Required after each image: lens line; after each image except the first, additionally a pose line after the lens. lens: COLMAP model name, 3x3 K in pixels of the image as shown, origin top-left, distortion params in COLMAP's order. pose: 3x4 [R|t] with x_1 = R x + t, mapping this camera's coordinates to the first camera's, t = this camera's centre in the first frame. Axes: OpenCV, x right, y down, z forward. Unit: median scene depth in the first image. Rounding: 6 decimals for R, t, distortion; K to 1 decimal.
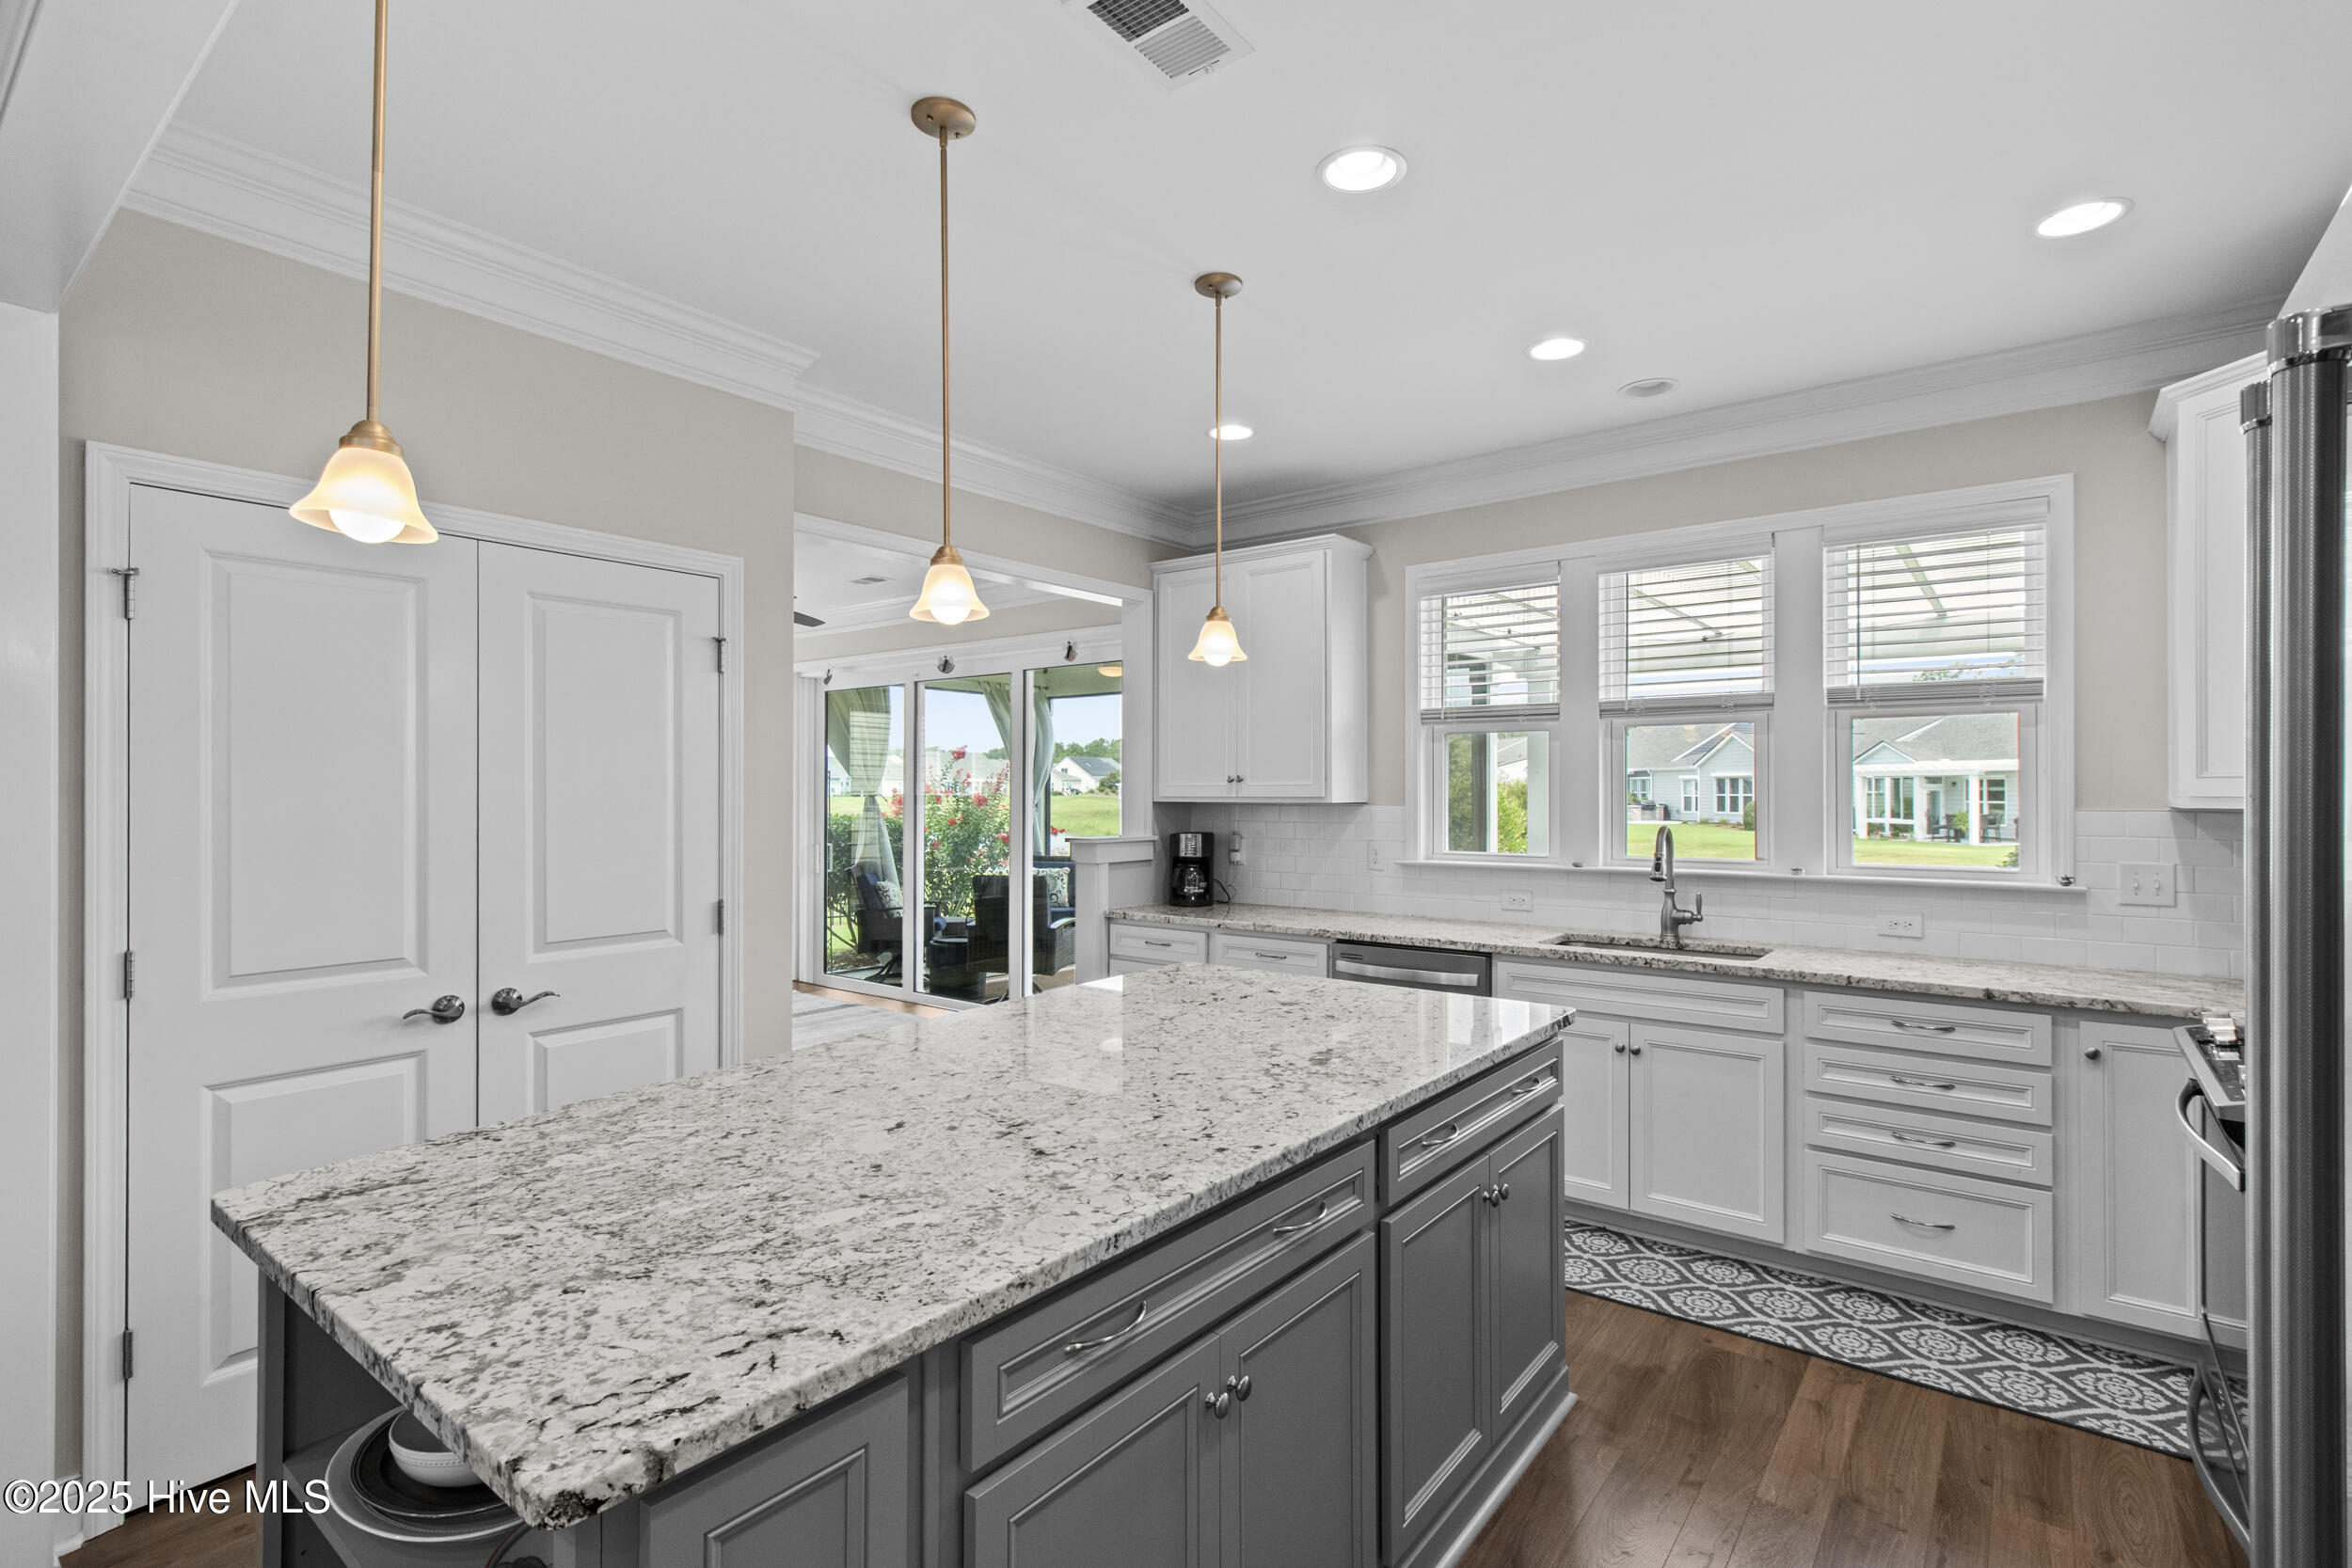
lens RADIAL K [[1101.6, 0, 1184.8], [0, 1101.6, 791.2], [0, 0, 1]] dist [0.003516, 0.000578]
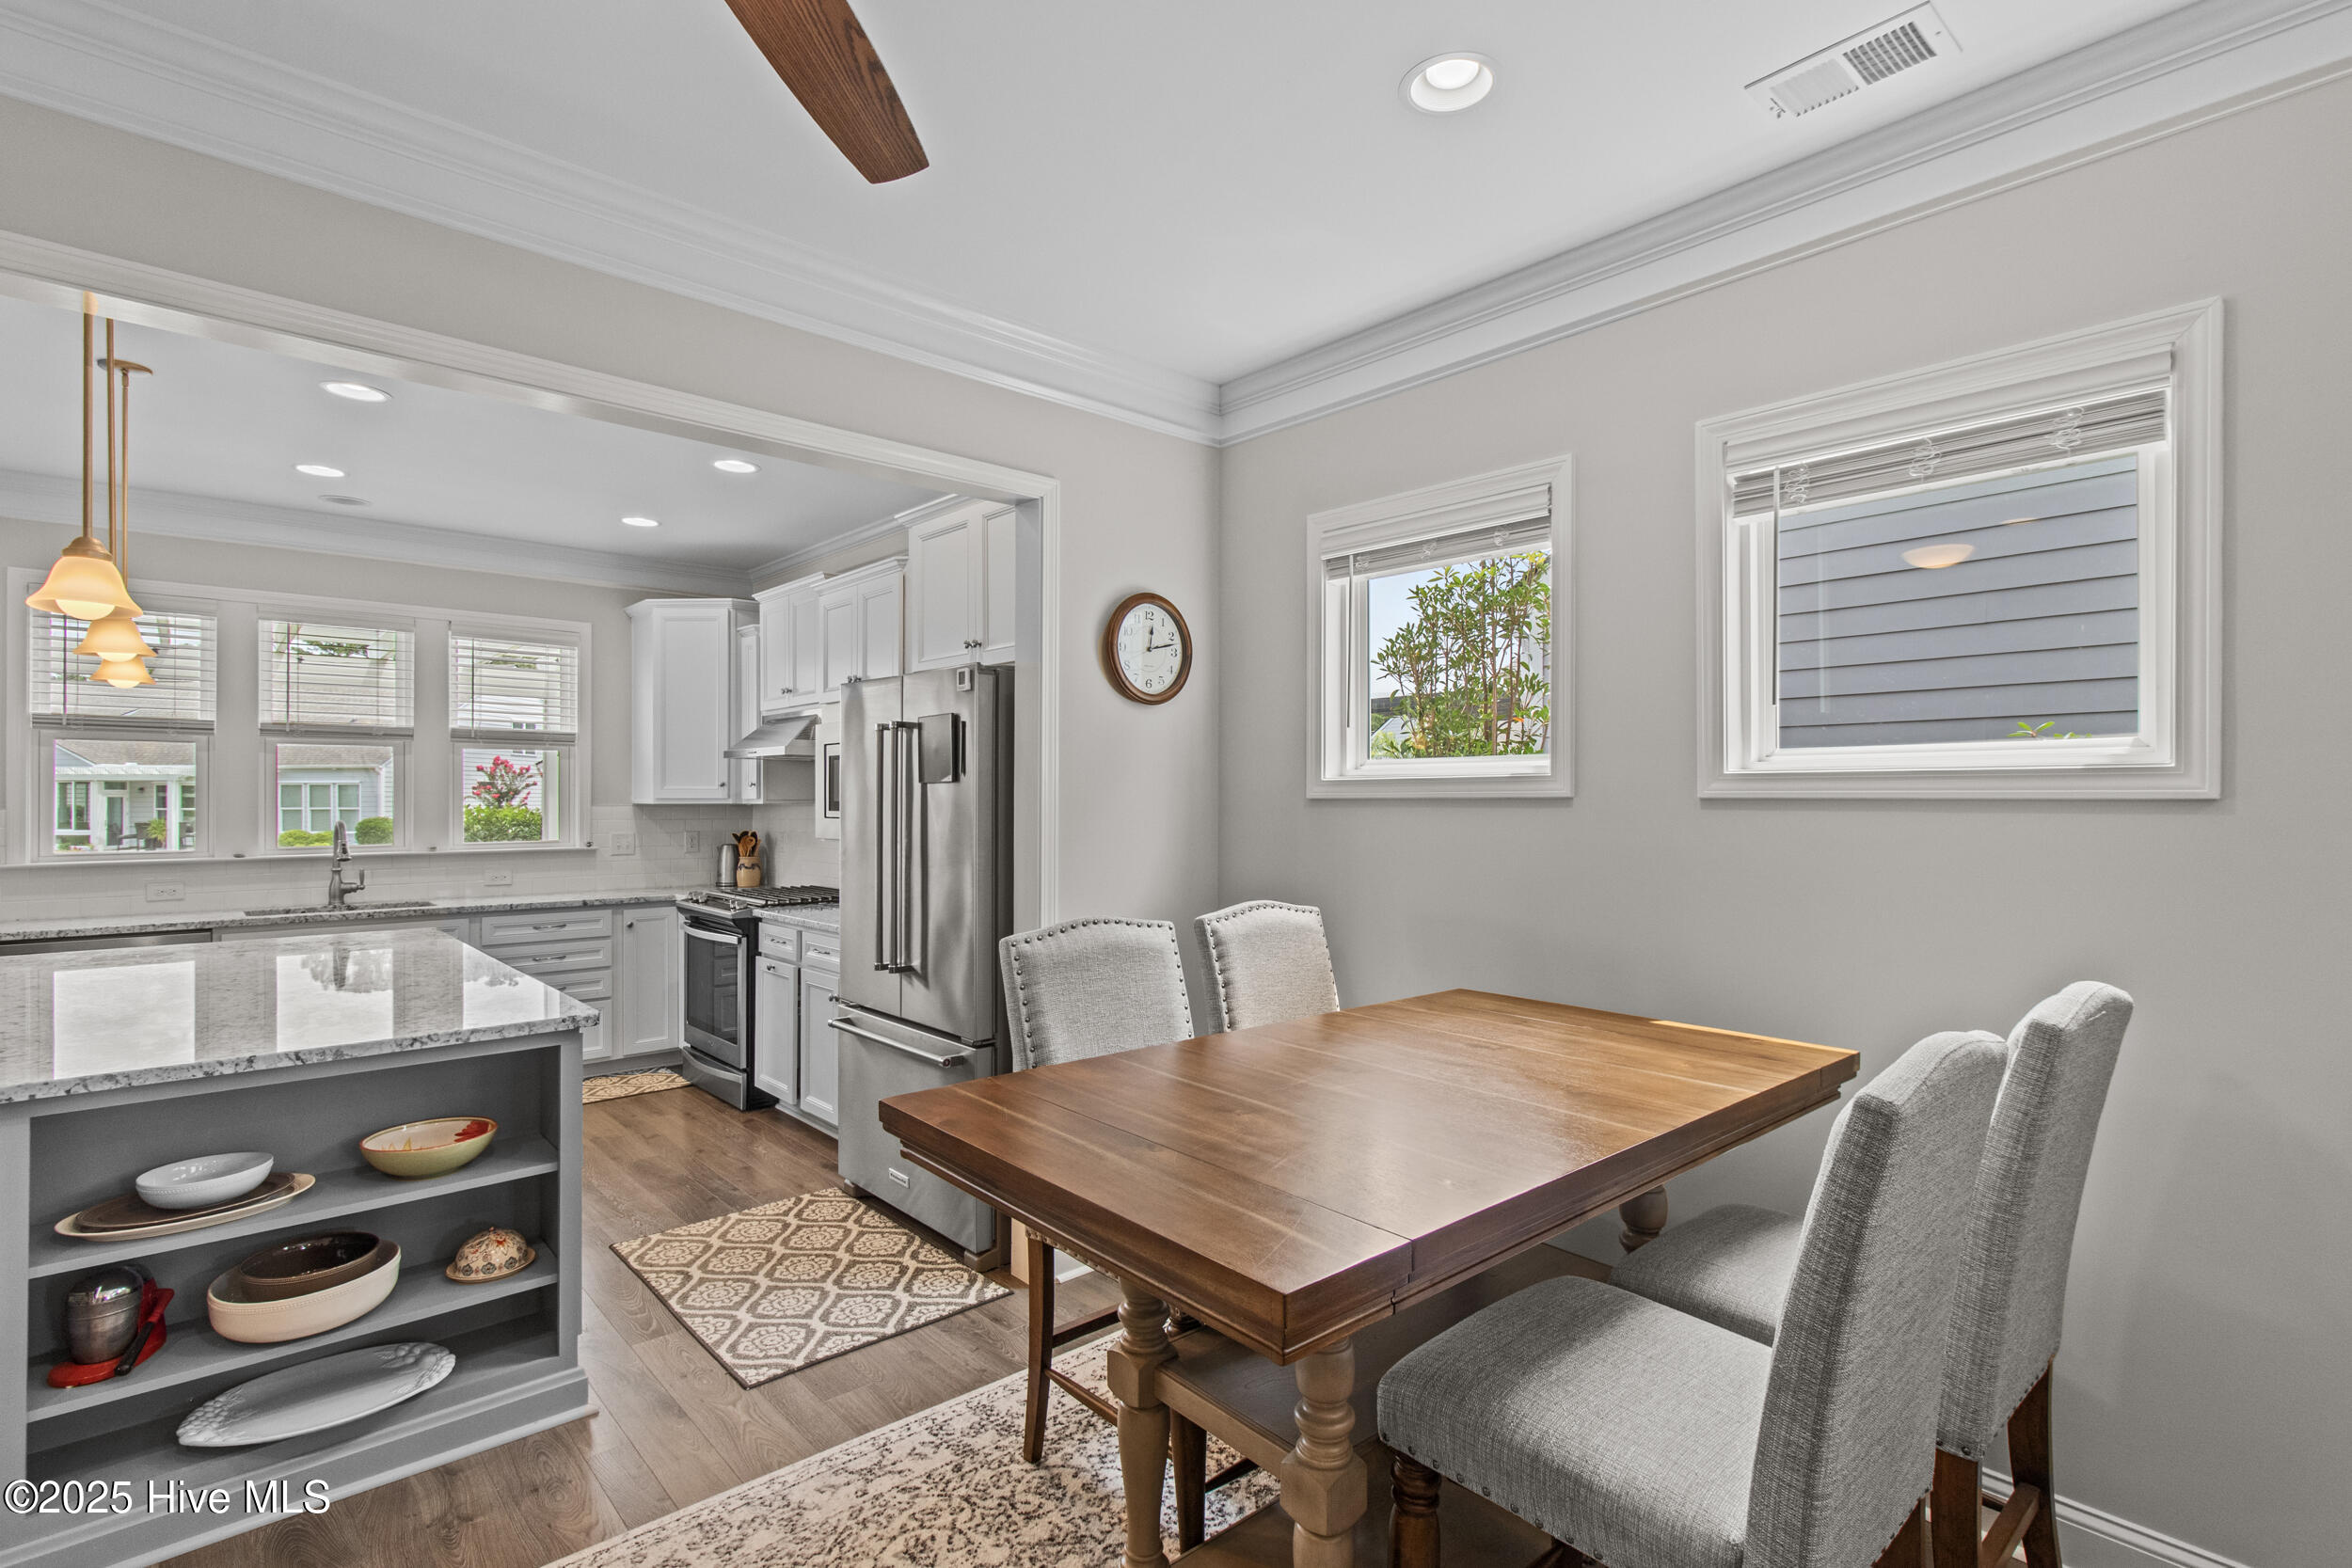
lens RADIAL K [[1101.6, 0, 1184.8], [0, 1101.6, 791.2], [0, 0, 1]] dist [0.003516, 0.000578]
pose [[0.177387, 0.006183, 0.984122, -0.832206], [-0.000278, 0.999981, -0.006232, 0.003847], [-0.984141, 0.000832, 0.177385, -0.302887]]
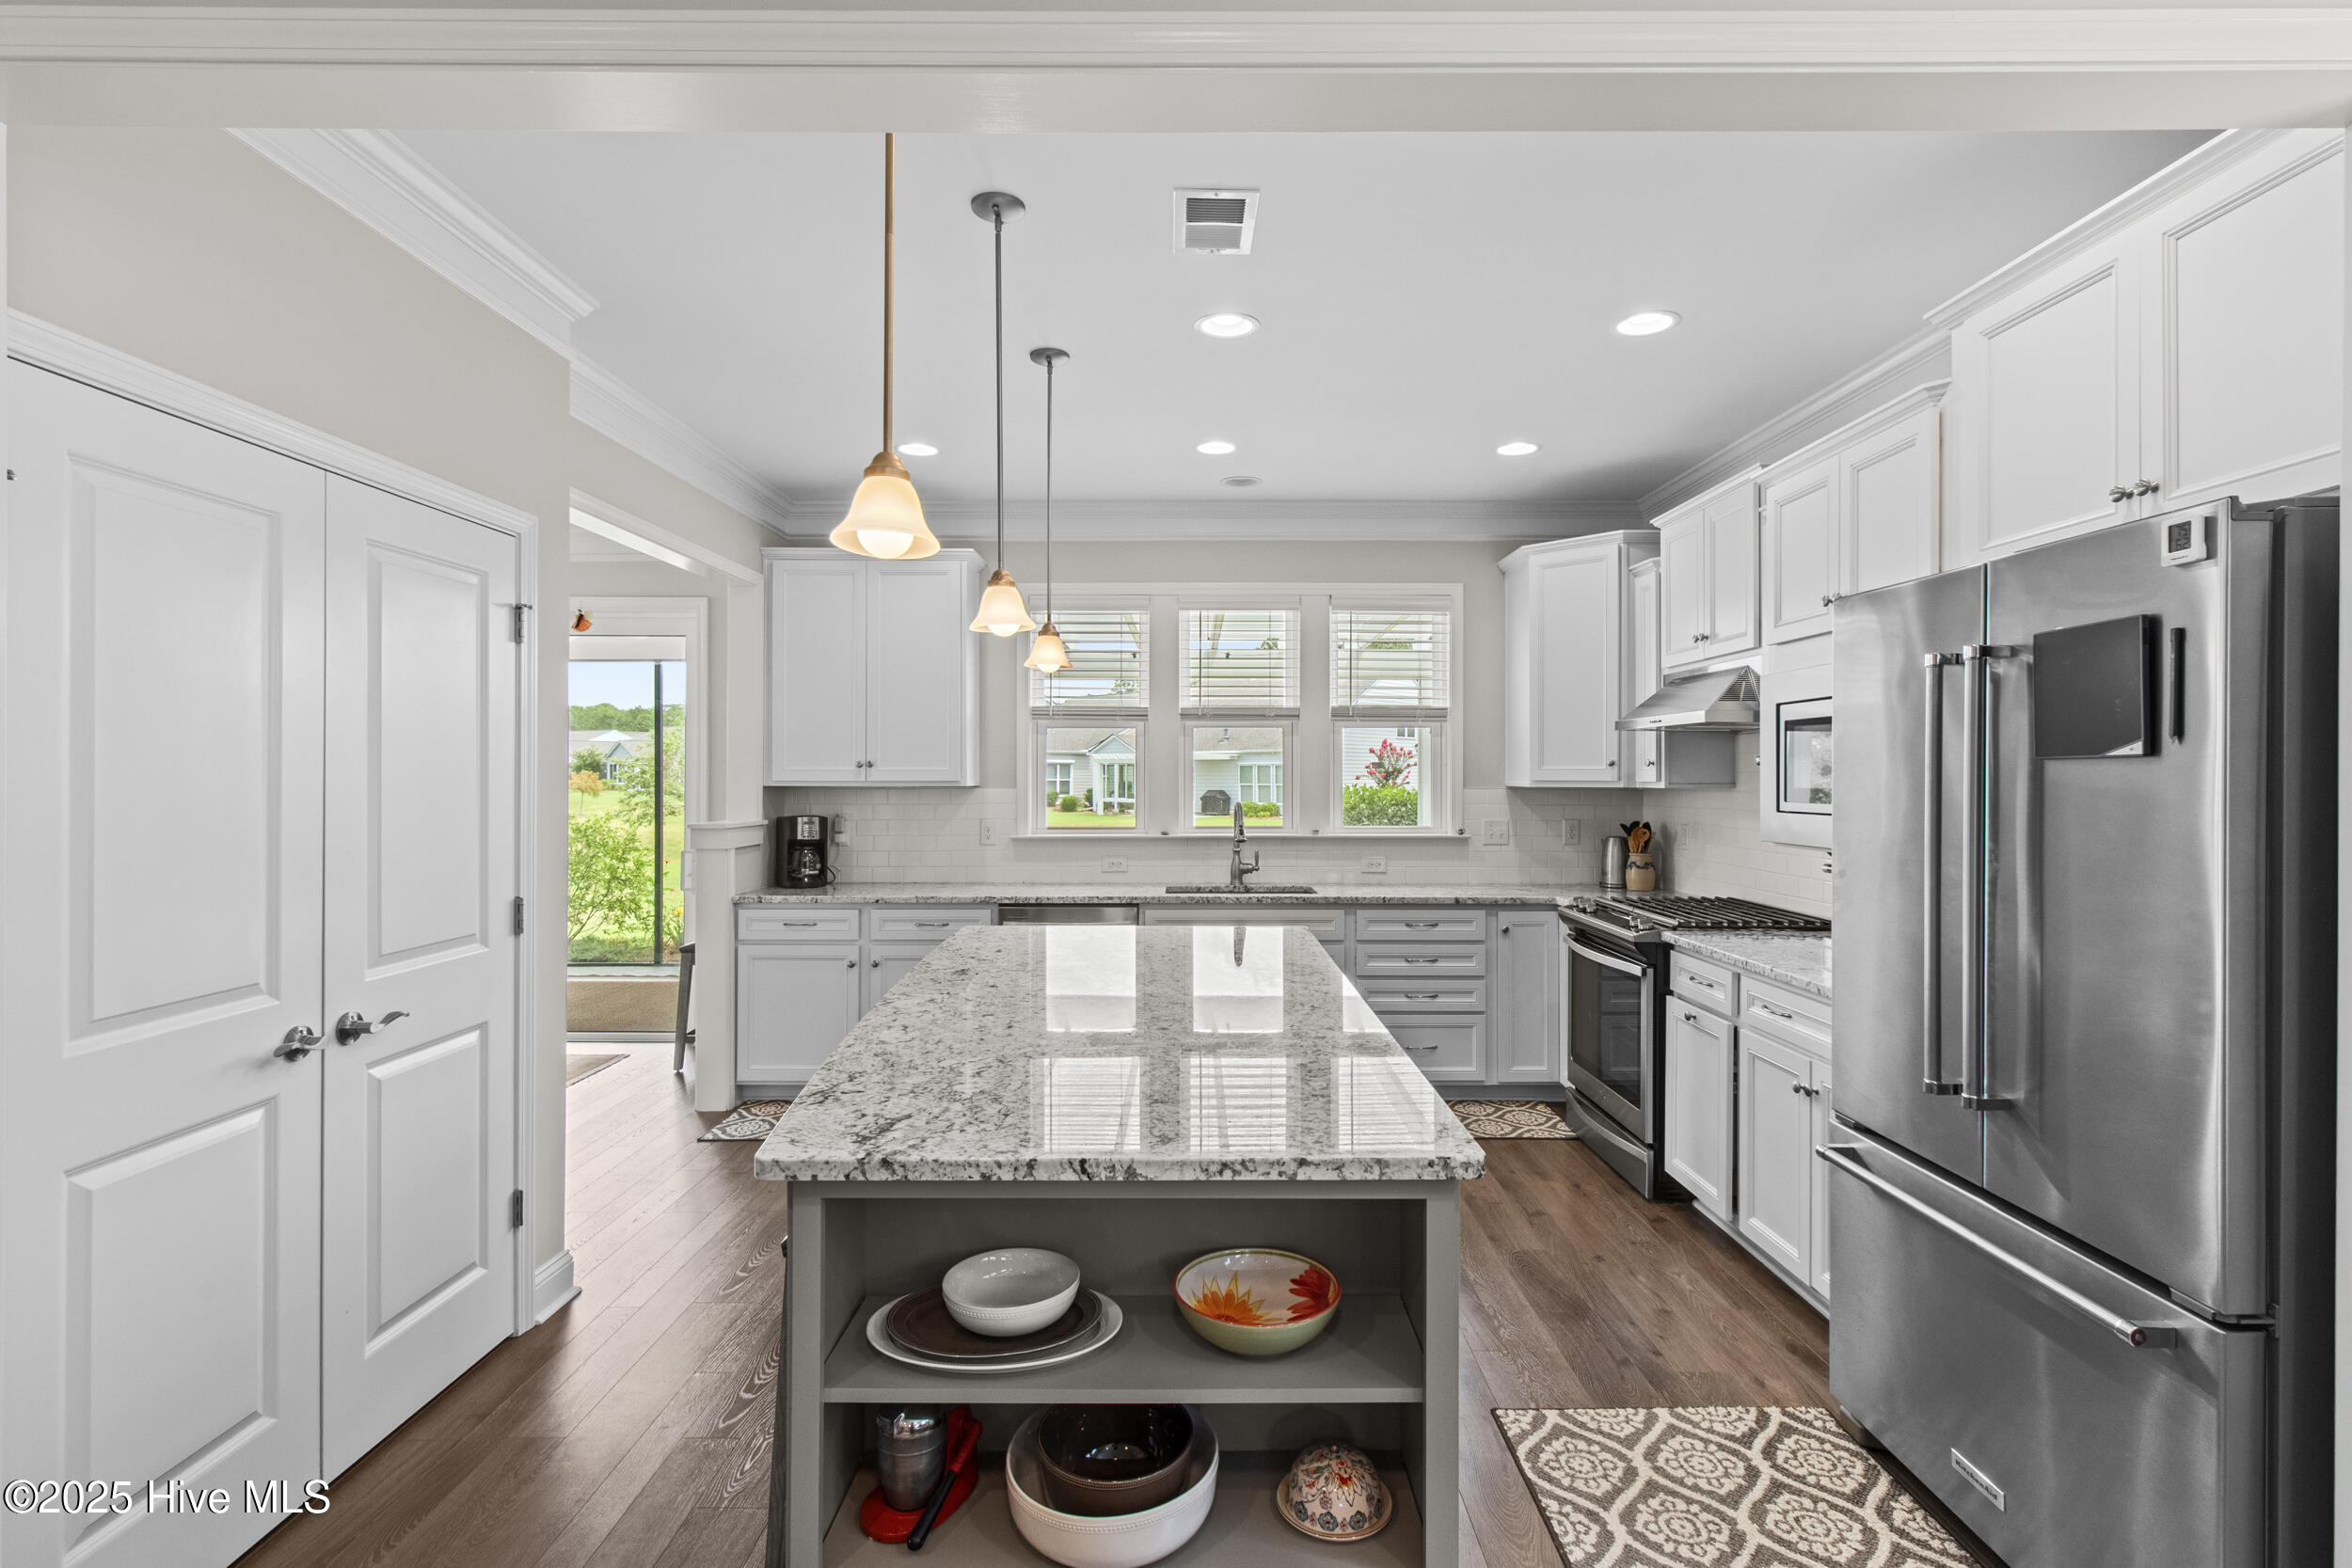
lens RADIAL K [[1089.4, 0, 1199.7], [0, 1089.4, 778.3], [0, 0, 1]] dist [0.001204, -0.000046]
pose [[0.787402, 0.000298, 0.616440, -0.504185], [-0.002389, 0.999994, 0.002568, -0.001306], [-0.616436, -0.003495, 0.787398, -0.035359]]
